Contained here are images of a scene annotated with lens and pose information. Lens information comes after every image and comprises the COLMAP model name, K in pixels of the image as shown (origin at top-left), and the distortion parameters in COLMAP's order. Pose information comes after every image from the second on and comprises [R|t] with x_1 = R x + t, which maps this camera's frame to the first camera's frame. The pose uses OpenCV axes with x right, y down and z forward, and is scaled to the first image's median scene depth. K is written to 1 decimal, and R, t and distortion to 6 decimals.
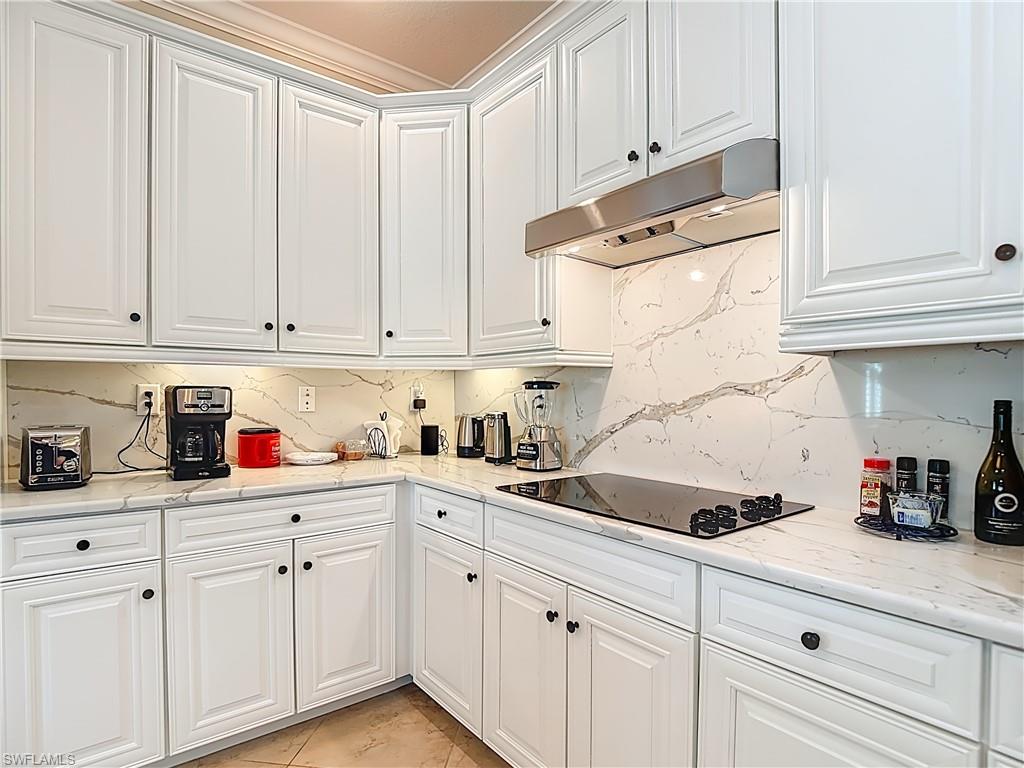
lens RADIAL K [[541.5, 0, 506.0], [0, 541.5, 400.6], [0, 0, 1]] dist [0.003460, -0.017580]
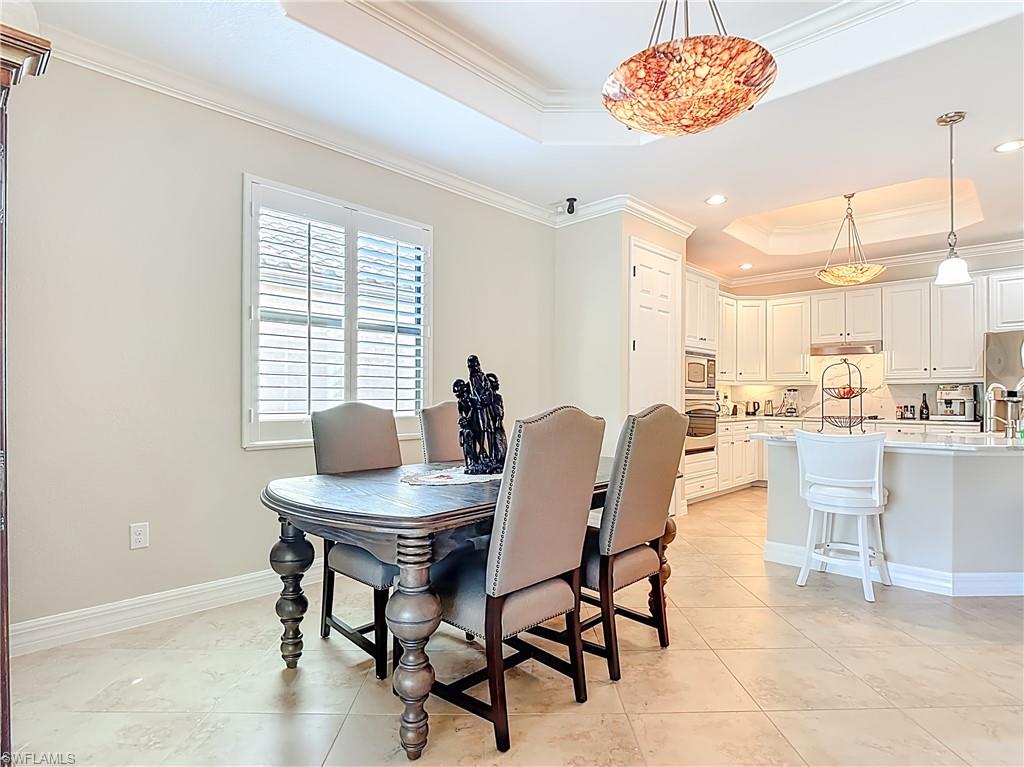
lens RADIAL K [[541.5, 0, 515.9], [0, 541.5, 390.3], [0, 0, 1]] dist [0.003460, -0.017580]
pose [[0.990452, -0.000968, 0.137857, -2.227383], [0.004656, 0.999640, -0.026432, 0.054221], [-0.137782, 0.026822, 0.990099, -2.181836]]
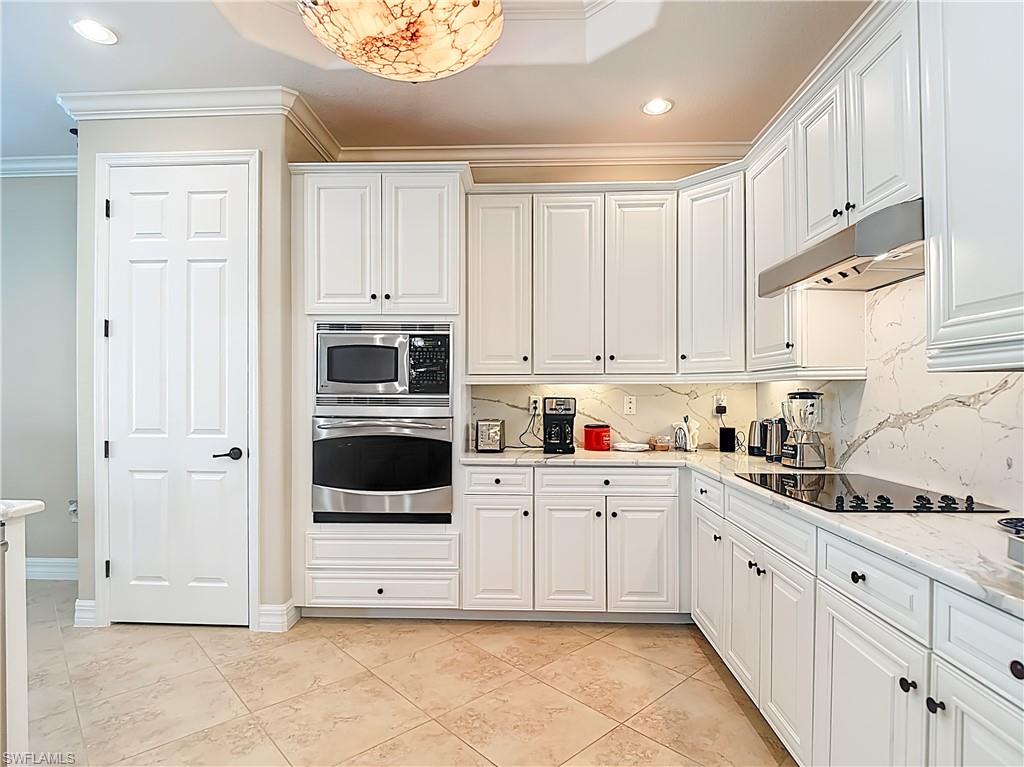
lens RADIAL K [[541.5, 0, 509.3], [0, 541.5, 396.1], [0, 0, 1]] dist [0.003460, -0.017580]
pose [[0.764028, -0.002087, -0.645179, 0.369526], [-0.007607, 0.999896, -0.012244, -0.009006], [0.645138, 0.014263, 0.763933, -0.339838]]
